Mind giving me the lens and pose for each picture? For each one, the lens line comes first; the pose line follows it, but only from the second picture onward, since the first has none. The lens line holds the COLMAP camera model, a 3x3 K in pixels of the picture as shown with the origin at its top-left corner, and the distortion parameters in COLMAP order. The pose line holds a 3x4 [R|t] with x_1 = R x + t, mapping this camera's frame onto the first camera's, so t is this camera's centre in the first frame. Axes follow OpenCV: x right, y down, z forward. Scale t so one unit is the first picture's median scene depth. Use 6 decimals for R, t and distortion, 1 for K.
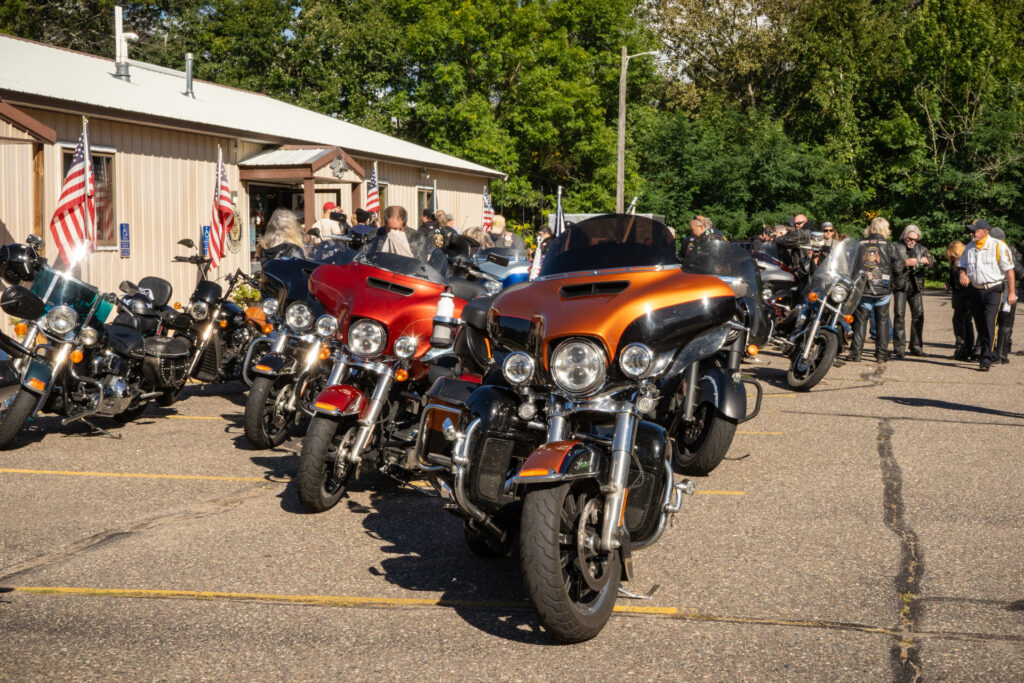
lens RADIAL K [[1363.1, 0, 512.0], [0, 1363.1, 341.5], [0, 0, 1]] dist [-0.017980, -0.026125]
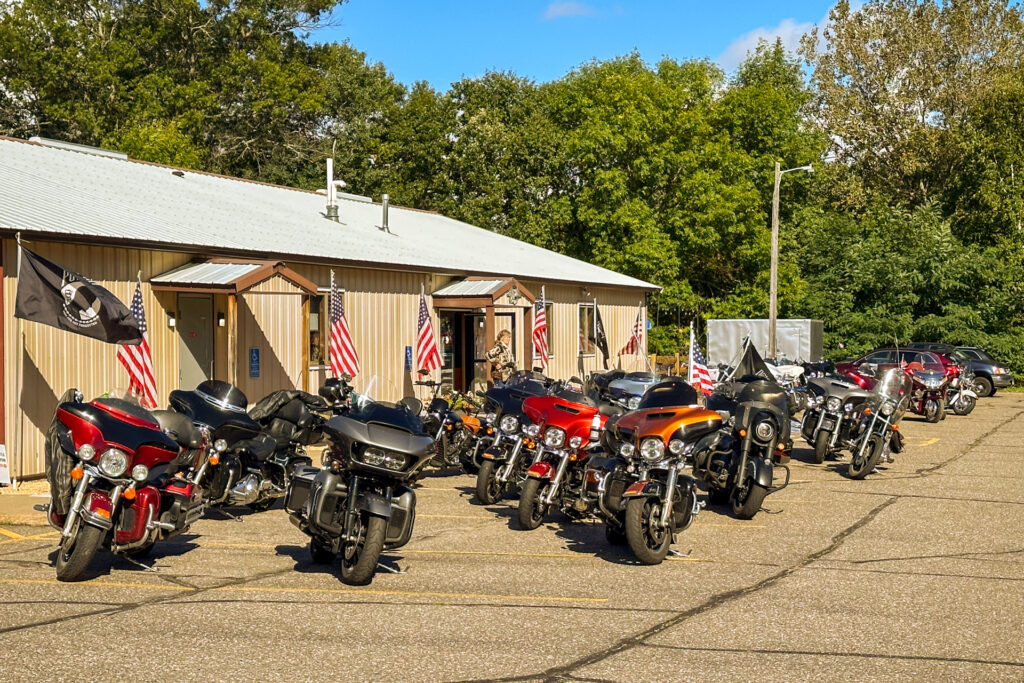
lens RADIAL K [[1826.6, 0, 512.0], [0, 1826.6, 341.5], [0, 0, 1]] dist [0.020938, -0.072389]
pose [[0.994628, 0.002593, -0.103481, 0.053682], [-0.008622, 0.998287, -0.057864, 0.006935], [0.103153, 0.058446, 0.992947, -0.861987]]
